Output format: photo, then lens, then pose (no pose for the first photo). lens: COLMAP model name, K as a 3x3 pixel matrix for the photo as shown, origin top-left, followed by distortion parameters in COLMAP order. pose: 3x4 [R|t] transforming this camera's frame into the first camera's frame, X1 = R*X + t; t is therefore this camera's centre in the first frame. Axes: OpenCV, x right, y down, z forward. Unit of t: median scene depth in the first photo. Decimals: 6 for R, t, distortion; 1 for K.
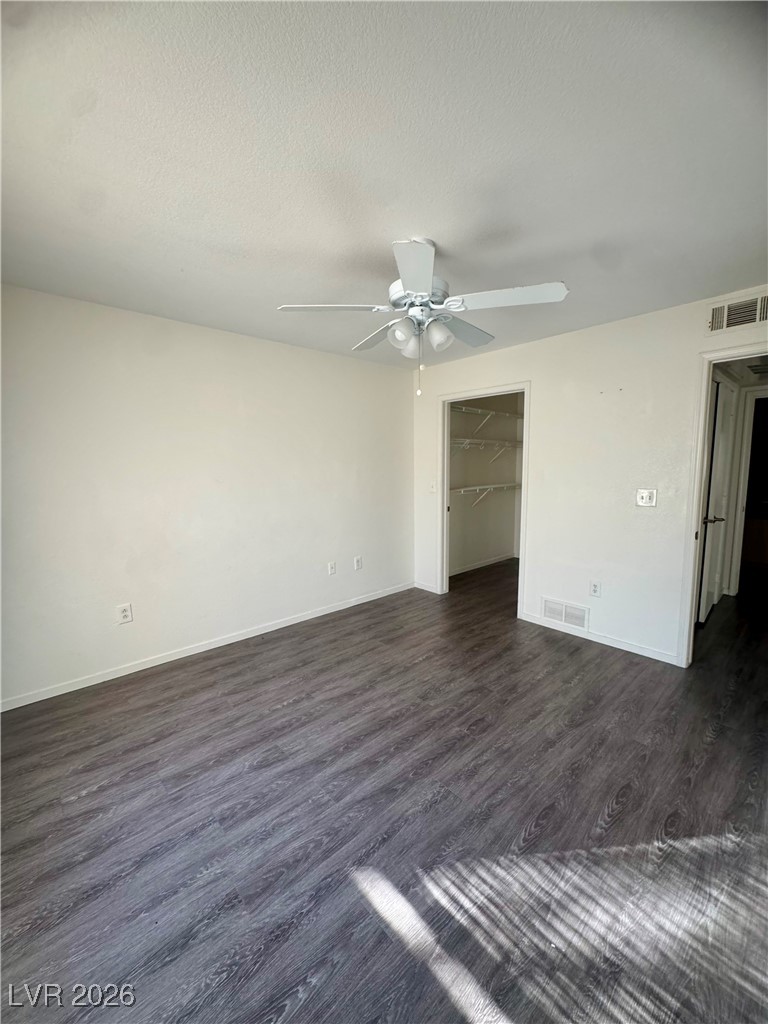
lens RADIAL K [[410.5, 0, 386.2], [0, 410.5, 507.1], [0, 0, 1]] dist [-0.002413, -0.000661]
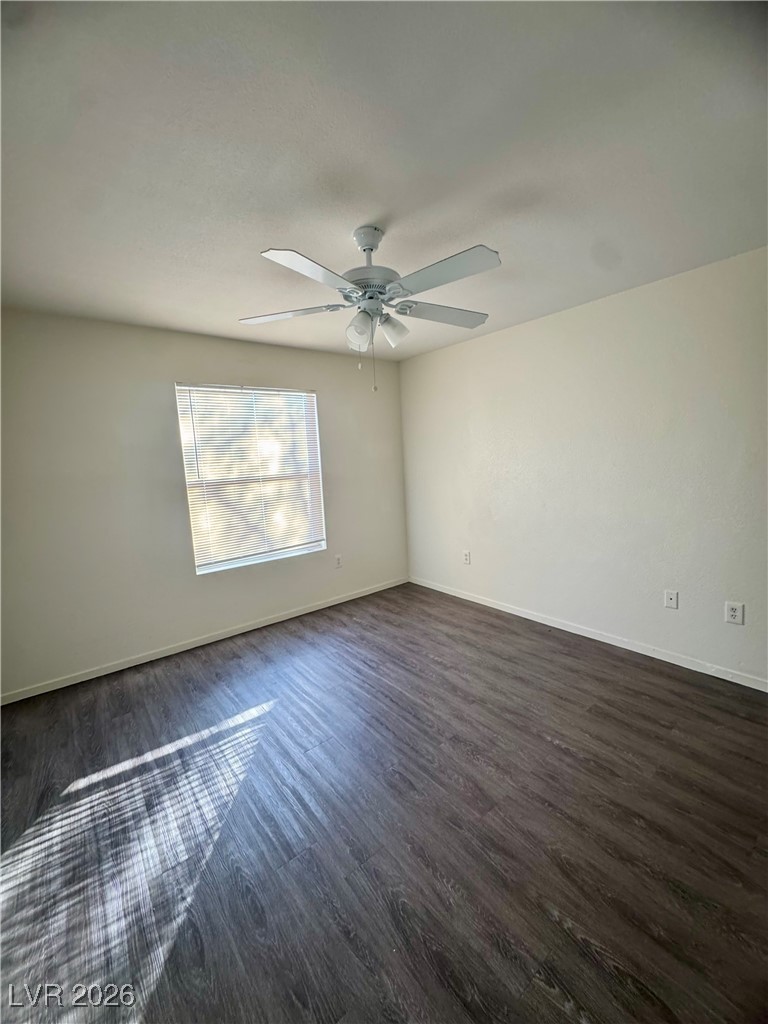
lens RADIAL K [[410.5, 0, 383.2], [0, 410.5, 512.5], [0, 0, 1]] dist [-0.002413, -0.000661]
pose [[-0.074656, 0.149166, -0.985990, 0.816147], [-0.053246, 0.986742, 0.153311, -0.103985], [0.995787, 0.063945, -0.065724, 0.841612]]
